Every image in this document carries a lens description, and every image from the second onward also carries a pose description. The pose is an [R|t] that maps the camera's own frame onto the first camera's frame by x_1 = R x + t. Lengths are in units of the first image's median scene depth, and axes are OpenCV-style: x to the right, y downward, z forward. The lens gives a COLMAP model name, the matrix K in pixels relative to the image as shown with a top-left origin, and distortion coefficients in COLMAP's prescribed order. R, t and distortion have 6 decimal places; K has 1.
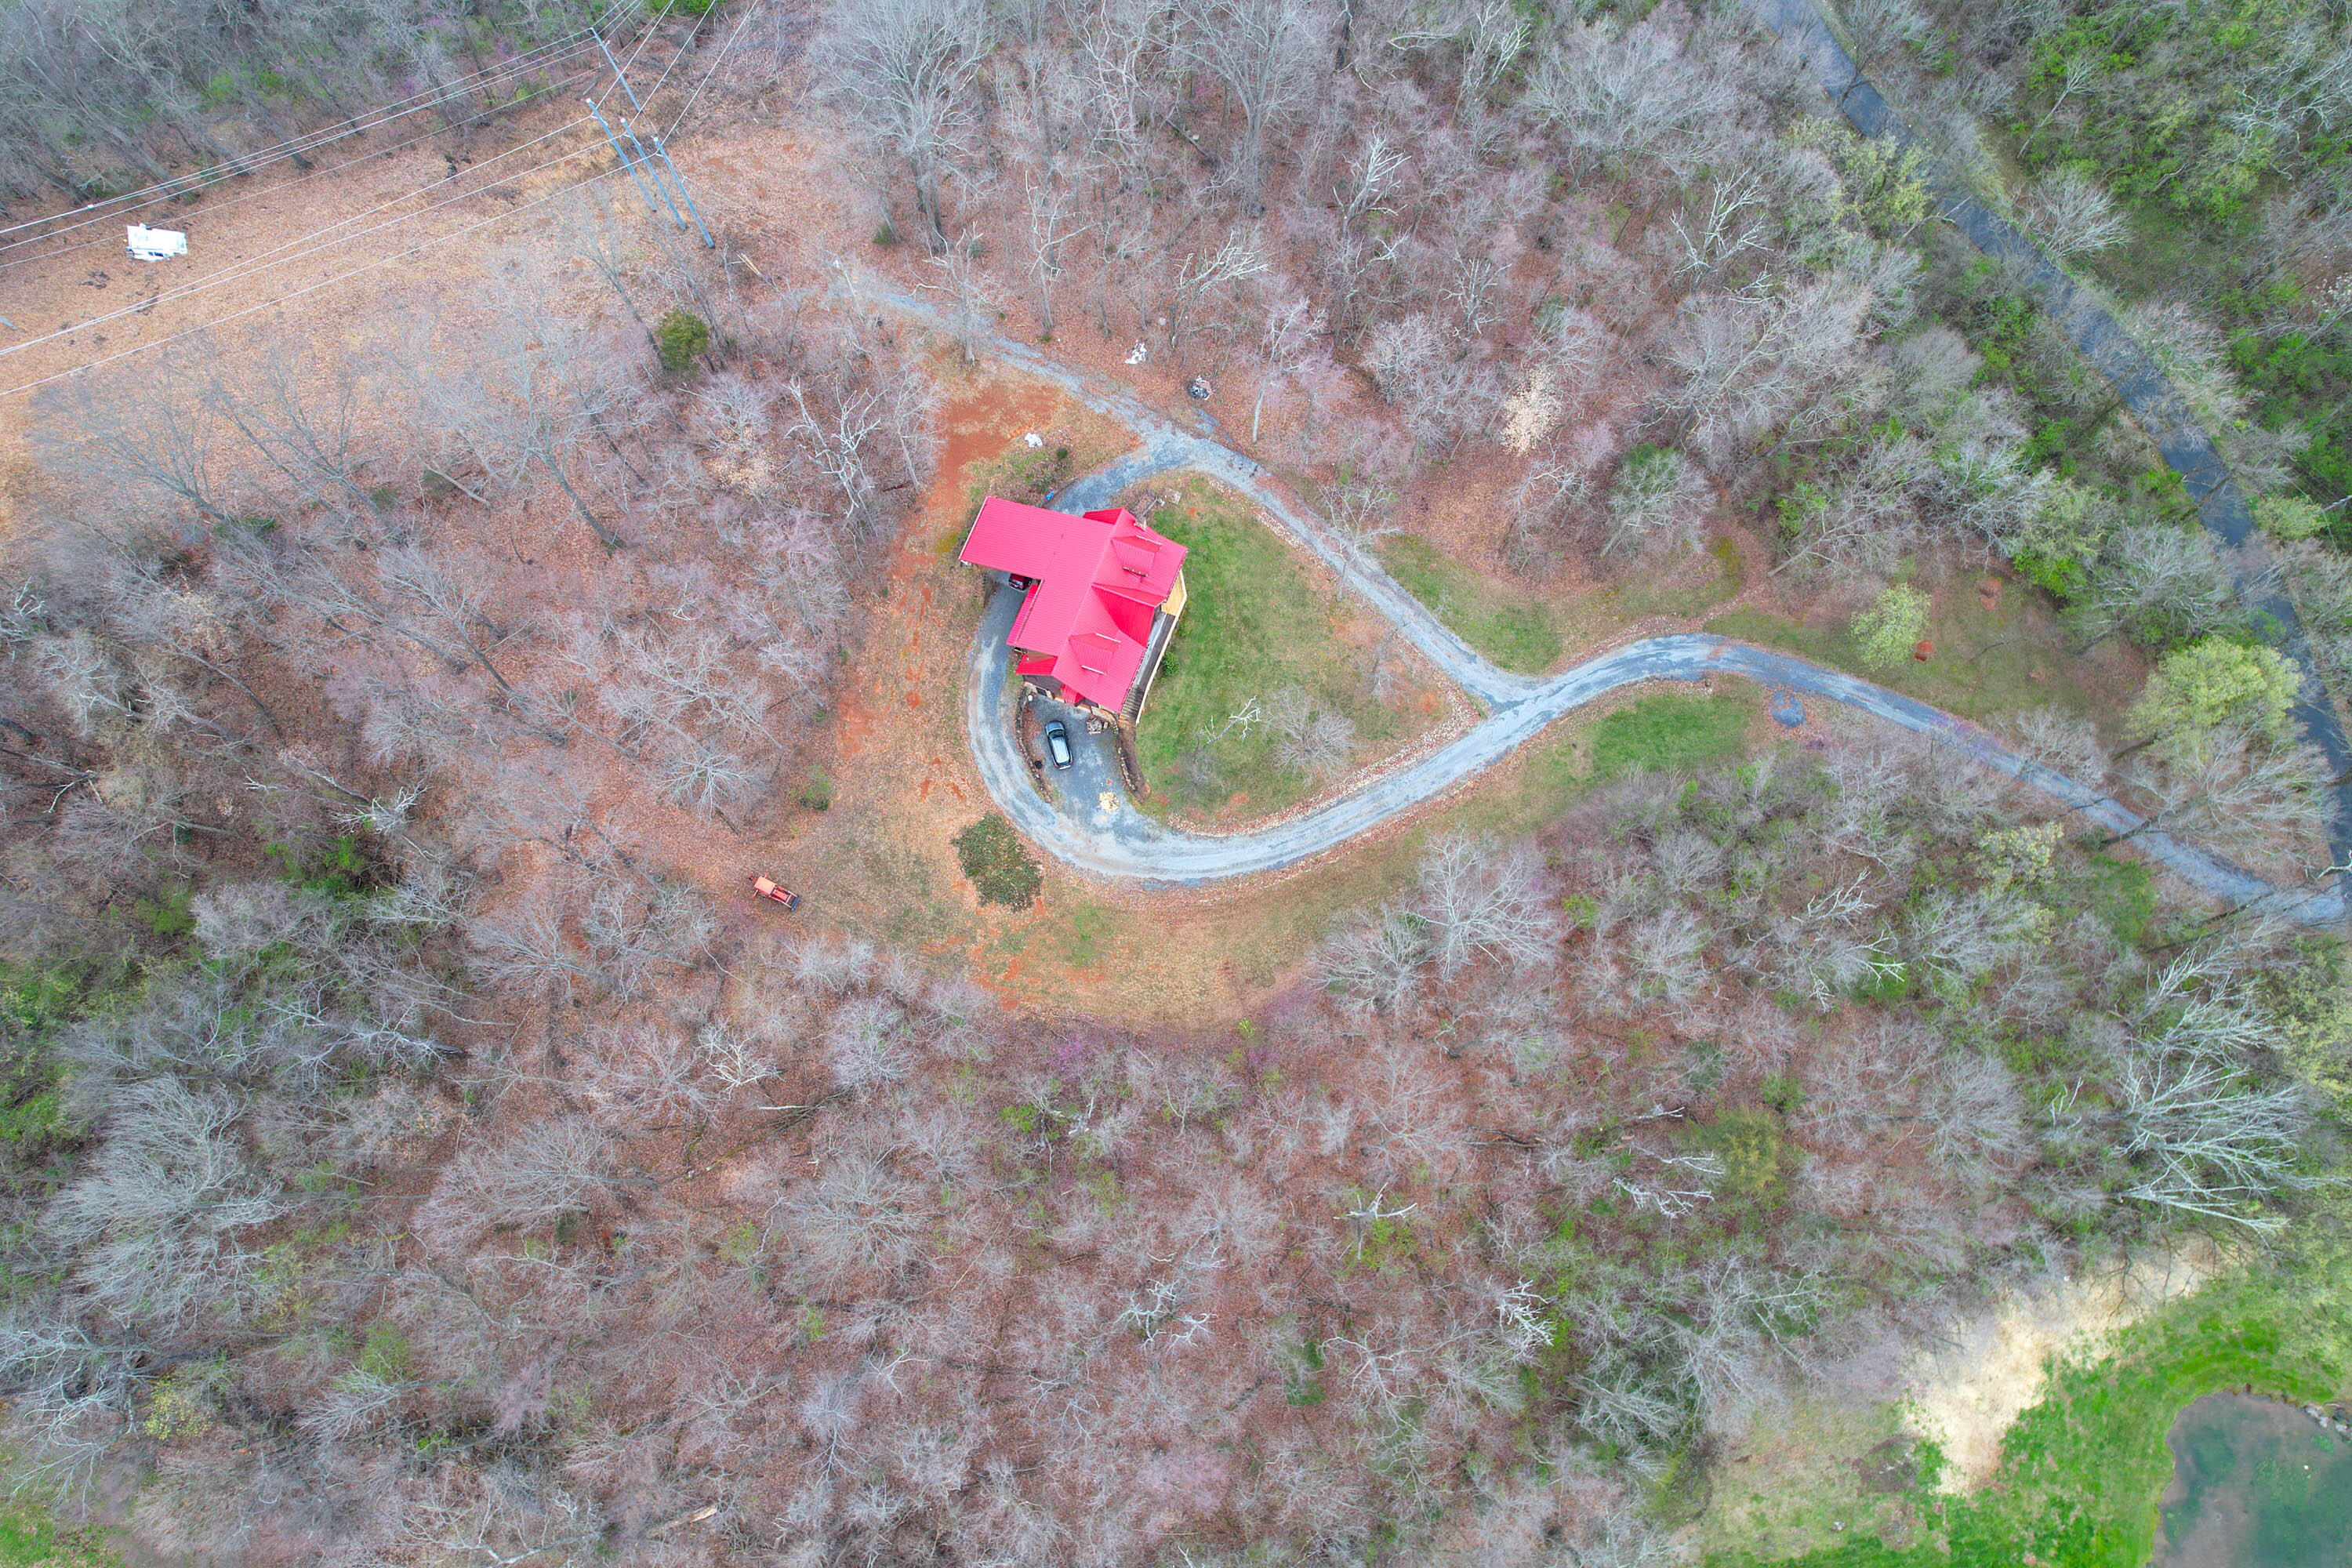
lens RADIAL K [[1492.5, 0, 1176.0], [0, 1492.5, 784.0], [0, 0, 1]] dist [-0.082515, 0.075756]
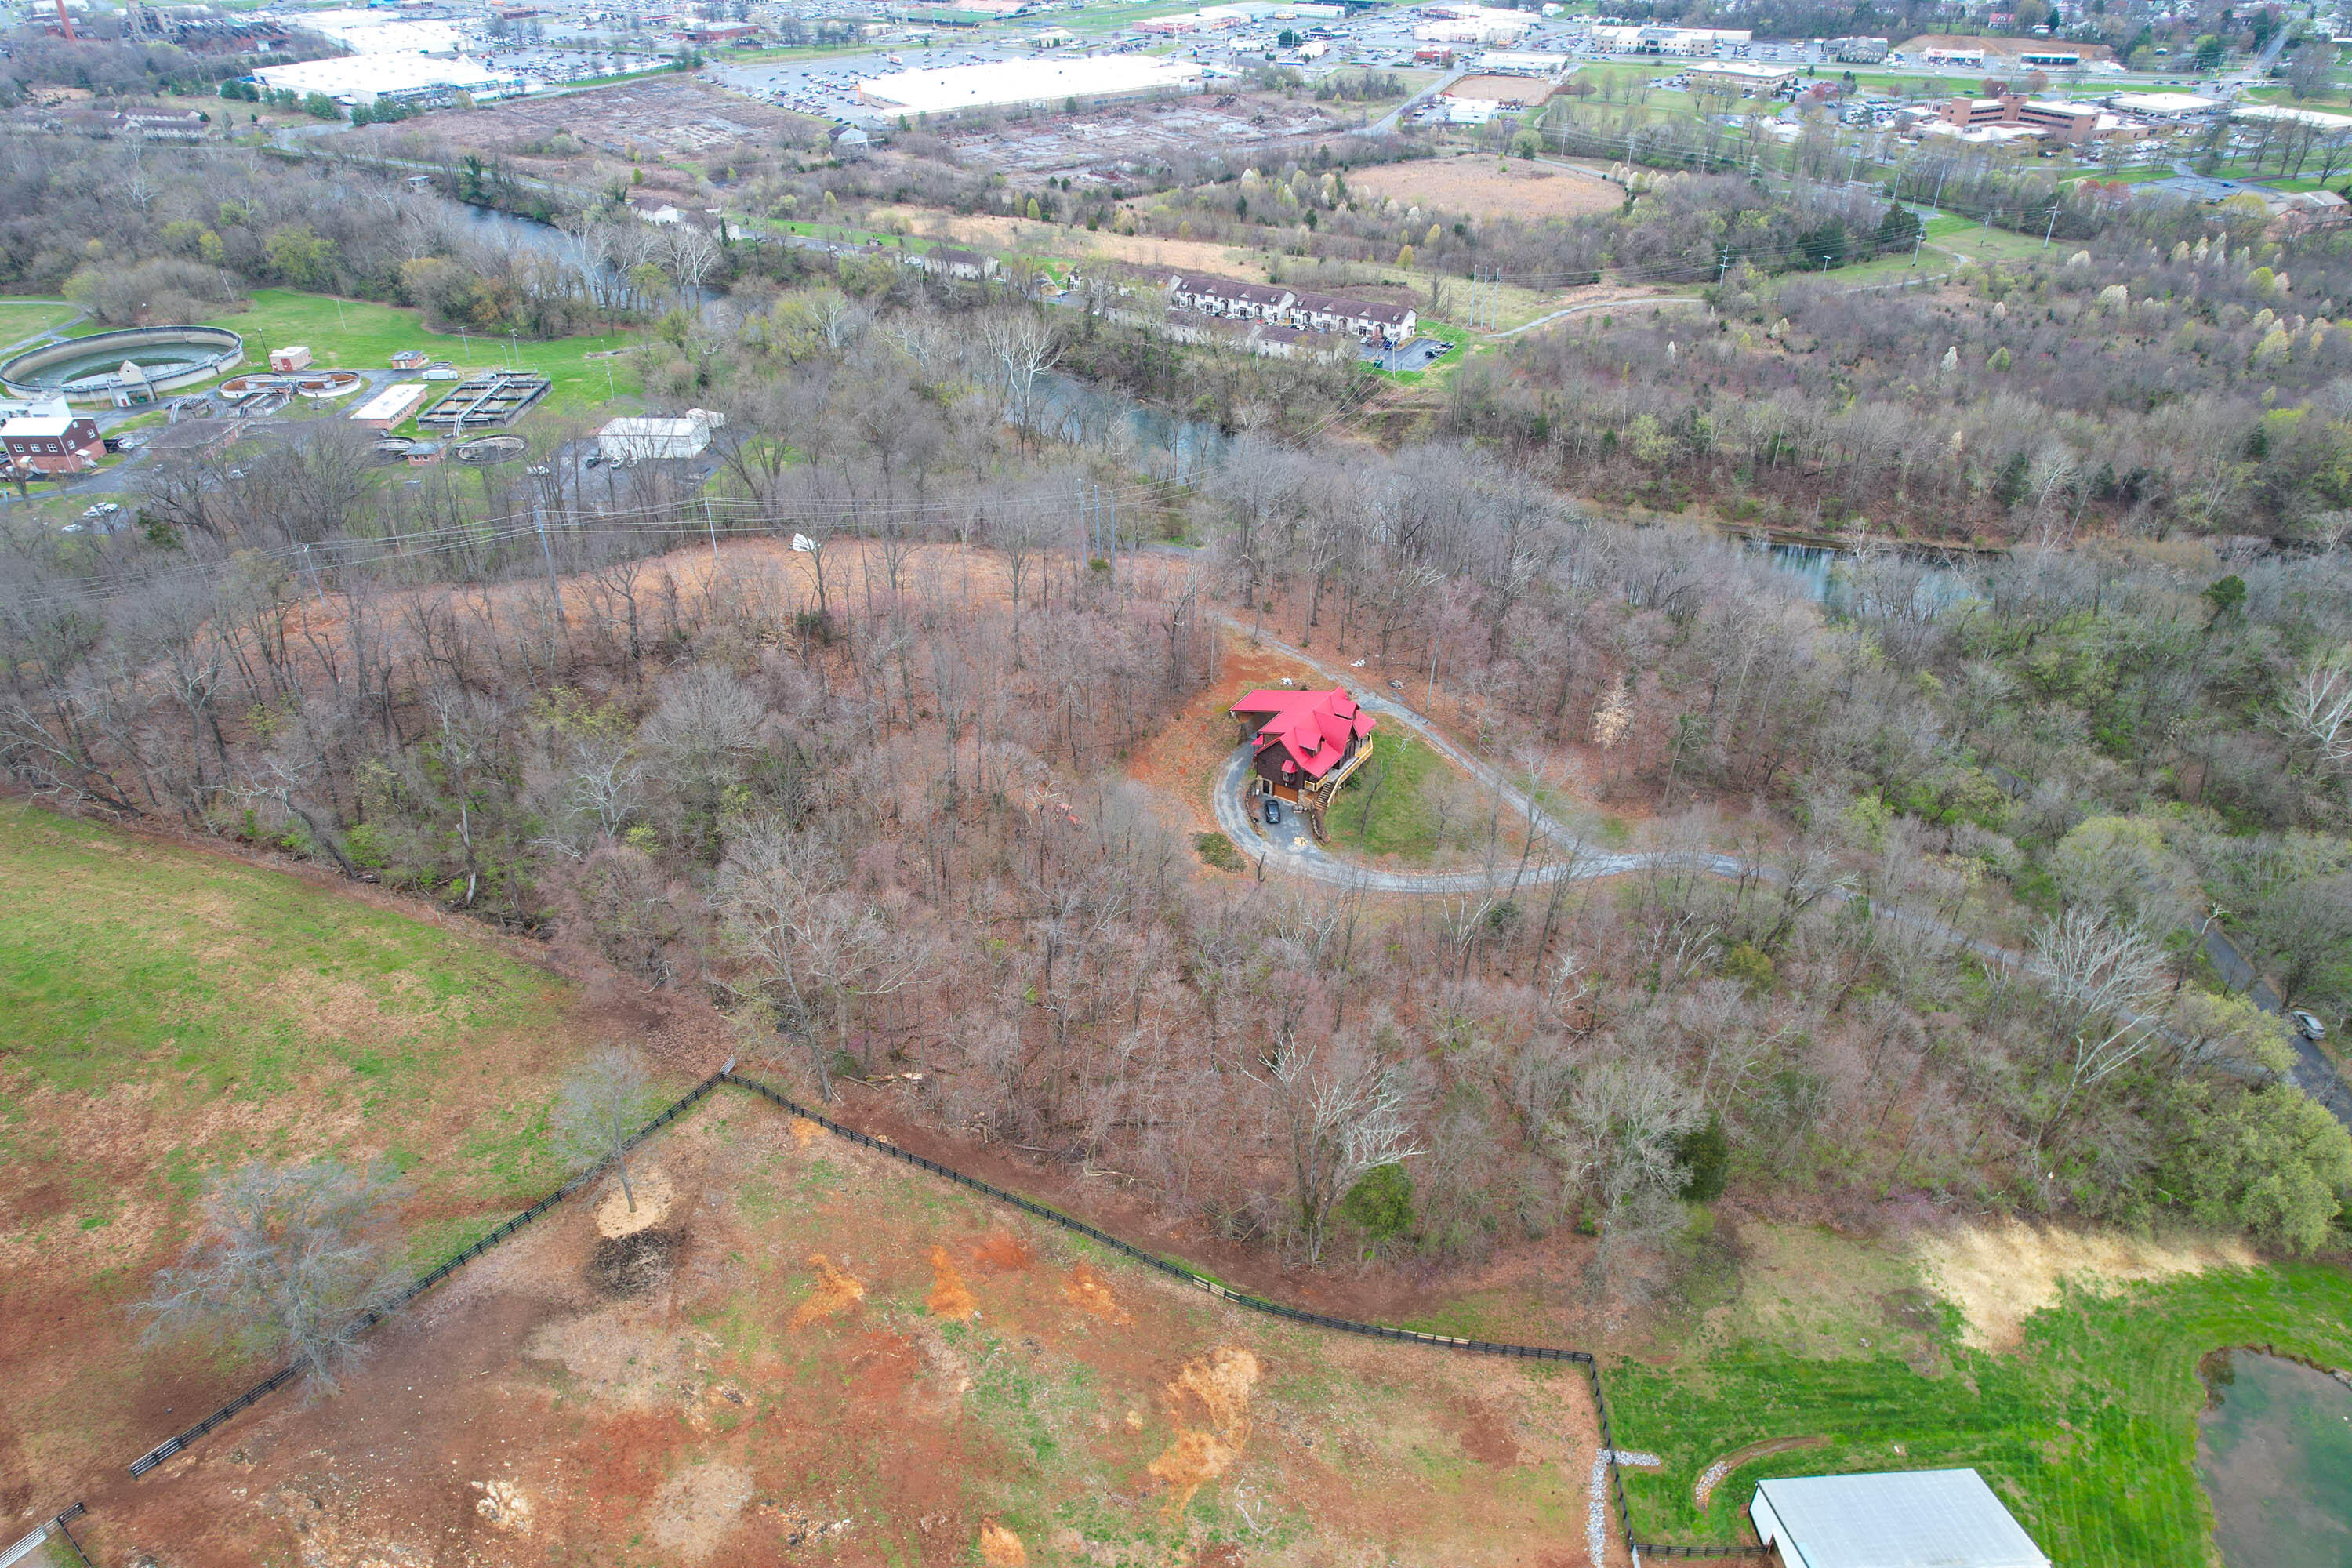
lens RADIAL K [[1505.9, 0, 1173.8], [0, 1505.9, 775.6], [0, 0, 1]] dist [-0.086584, 0.078227]
pose [[0.976445, 0.125752, -0.175335, 0.081756], [-0.211164, 0.723909, -0.656784, 0.944142], [0.044335, 0.678338, 0.733411, -0.106812]]
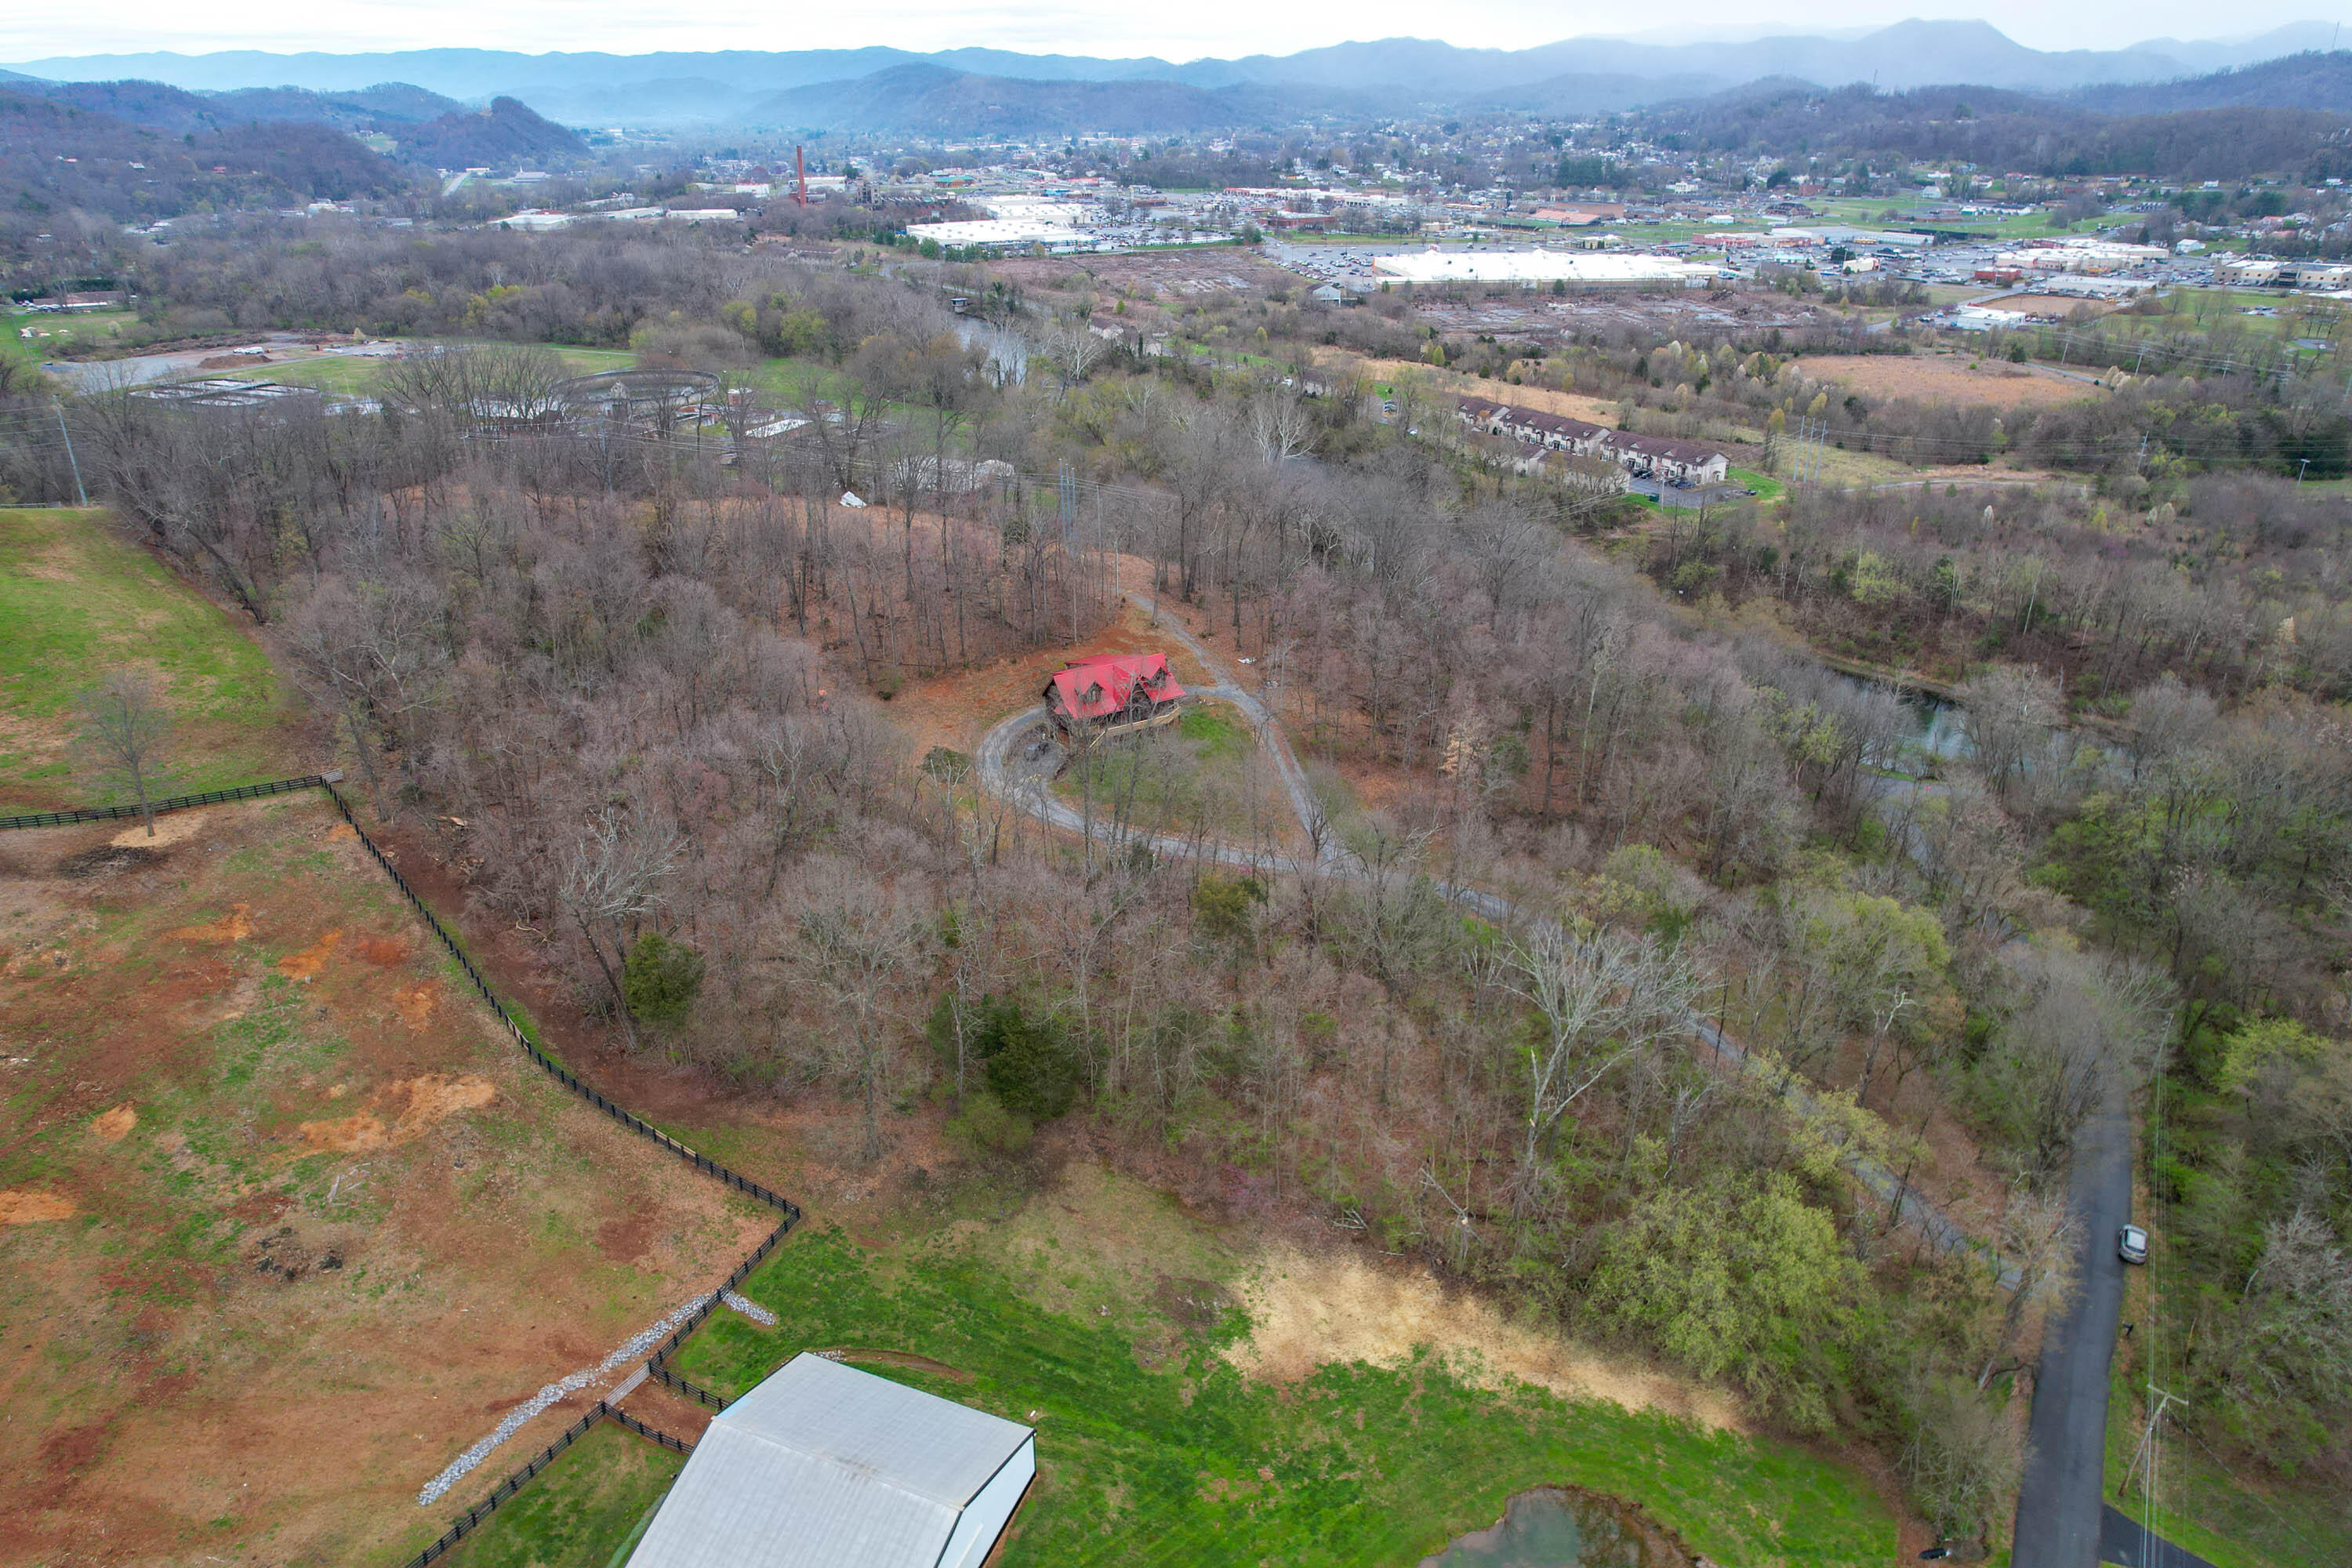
lens RADIAL K [[1505.9, 0, 1173.8], [0, 1505.9, 775.6], [0, 0, 1]] dist [-0.086584, 0.078227]
pose [[0.798843, 0.266962, -0.539056, 0.816302], [-0.585909, 0.548272, -0.596748, 0.775252], [0.136240, 0.792546, 0.594399, 0.185736]]
